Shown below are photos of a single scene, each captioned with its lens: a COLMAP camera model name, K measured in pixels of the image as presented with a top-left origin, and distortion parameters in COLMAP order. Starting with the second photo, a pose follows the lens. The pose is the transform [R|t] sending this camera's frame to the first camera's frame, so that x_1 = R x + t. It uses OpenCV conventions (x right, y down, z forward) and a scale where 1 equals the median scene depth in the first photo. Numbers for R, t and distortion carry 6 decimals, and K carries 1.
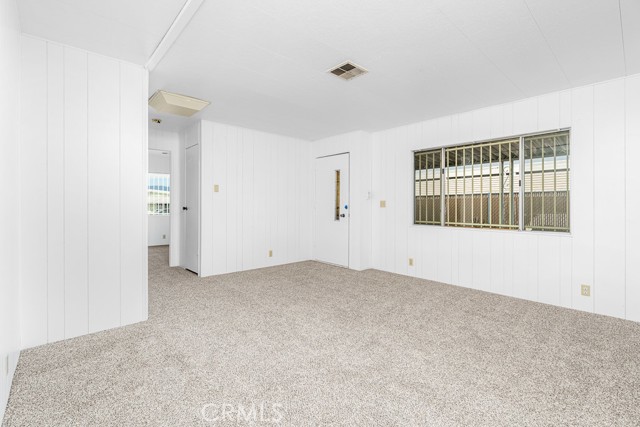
lens RADIAL K [[292.8, 0, 318.7], [0, 292.8, 204.3], [0, 0, 1]] dist [-0.000026, 0.000008]
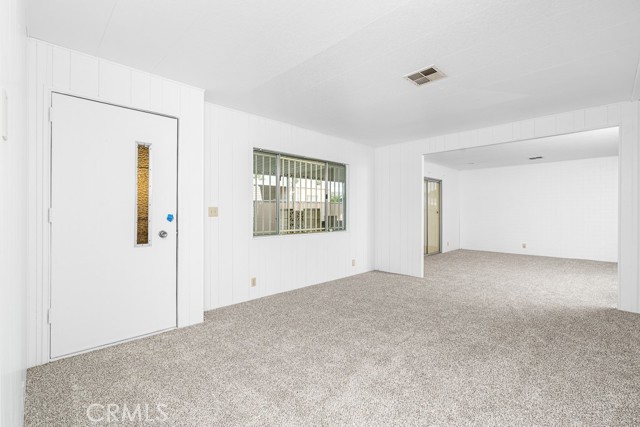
lens RADIAL K [[298.5, 0, 319.7], [0, 298.5, 209.5], [0, 0, 1]] dist [-0.025188, -0.000224]
pose [[-0.051202, 0.003620, 0.998682, -0.529046], [-0.003146, 0.999988, -0.003786, -0.005105], [-0.998683, -0.003336, -0.051190, 0.861928]]
